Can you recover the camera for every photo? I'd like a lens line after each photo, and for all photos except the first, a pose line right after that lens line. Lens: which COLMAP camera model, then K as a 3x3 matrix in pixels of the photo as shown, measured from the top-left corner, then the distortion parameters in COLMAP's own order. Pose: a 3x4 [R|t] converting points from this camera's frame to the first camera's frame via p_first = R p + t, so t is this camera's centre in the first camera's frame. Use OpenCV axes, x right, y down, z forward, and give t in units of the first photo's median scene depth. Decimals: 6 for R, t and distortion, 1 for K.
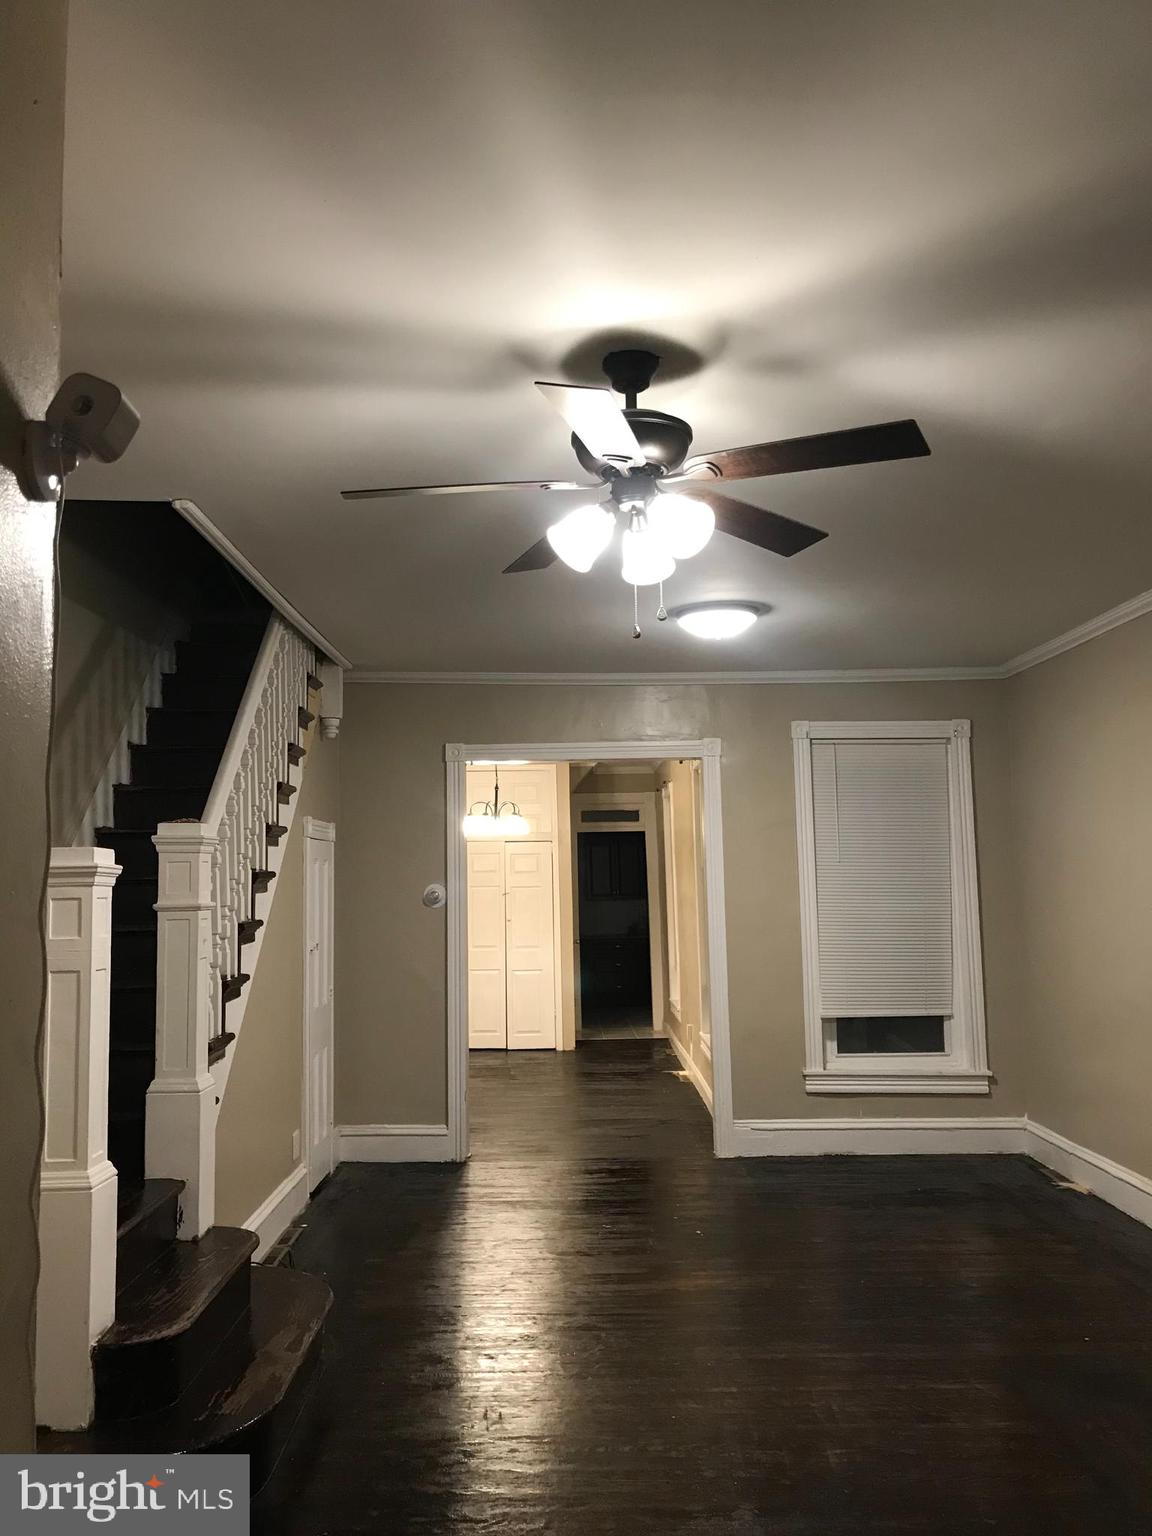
lens RADIAL K [[1270.5, 0, 569.9], [0, 1270.5, 746.8], [0, 0, 1]] dist [0.013531, -0.006973]
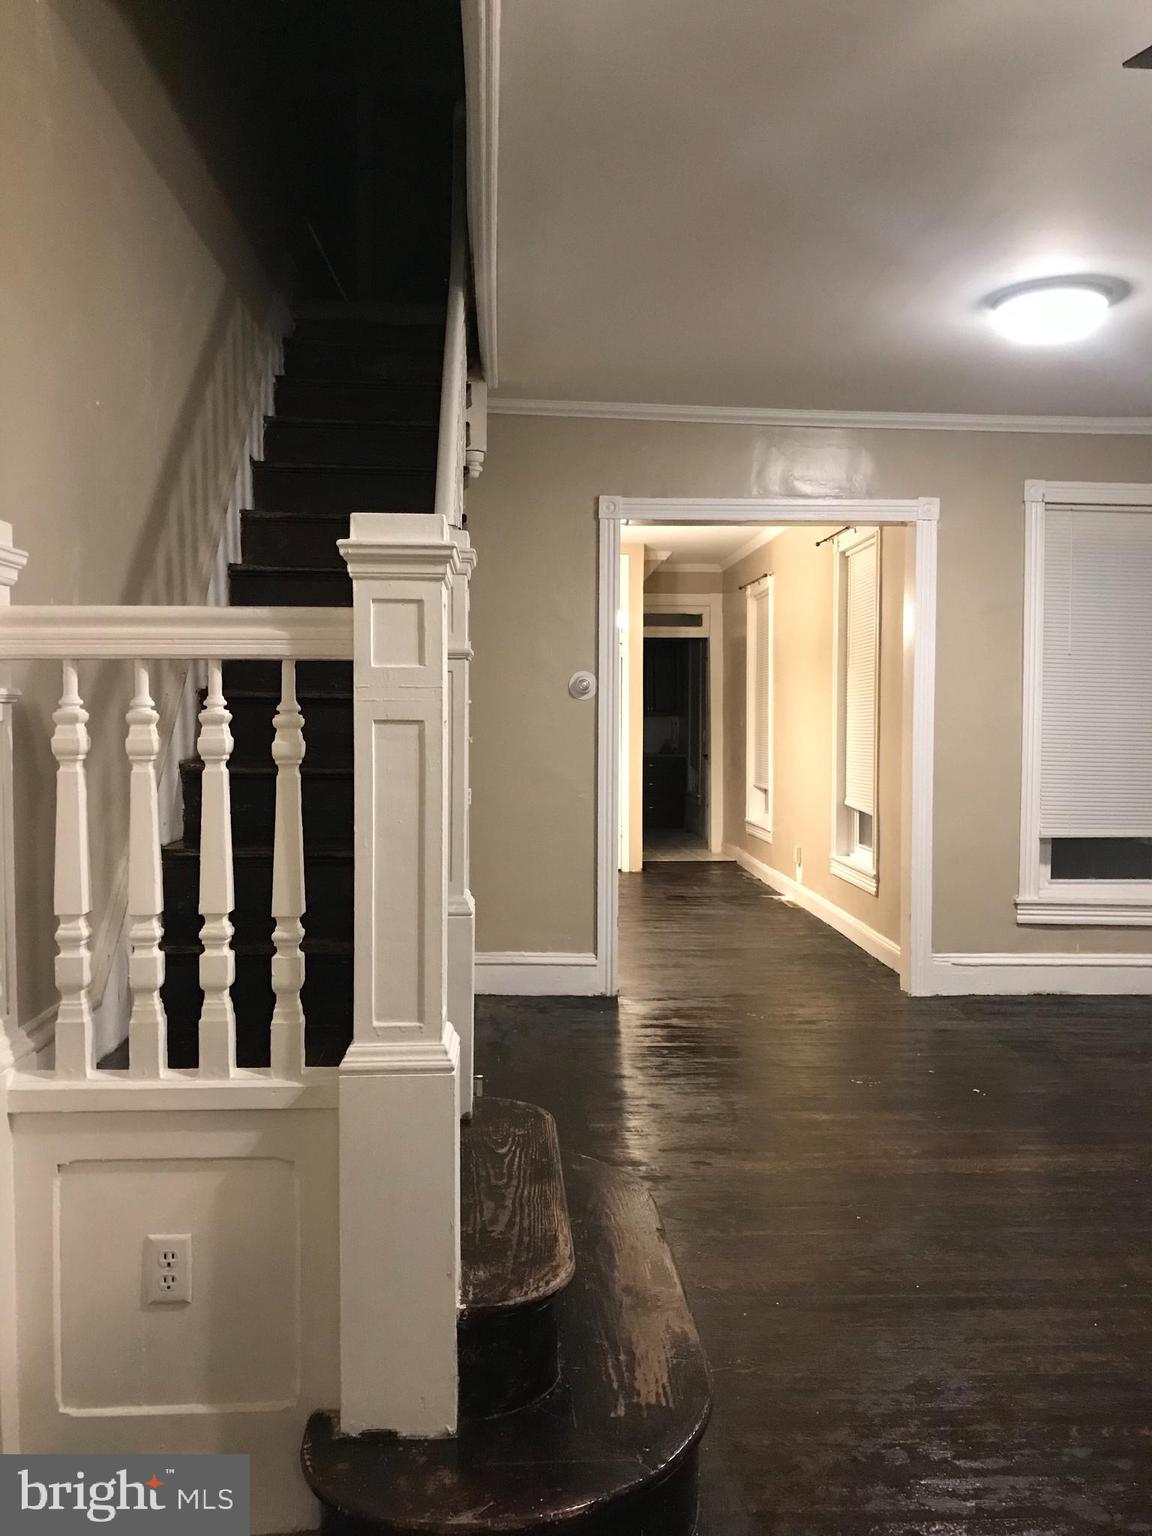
lens RADIAL K [[1268.9, 0, 576.0], [0, 1268.9, 768.0], [0, 0, 1]] dist [0.085593, -0.136251]
pose [[0.998324, 0.019344, 0.054551, -0.158130], [-0.027325, 0.988371, 0.149585, 0.048599], [-0.051023, -0.150825, 0.987243, 0.183405]]
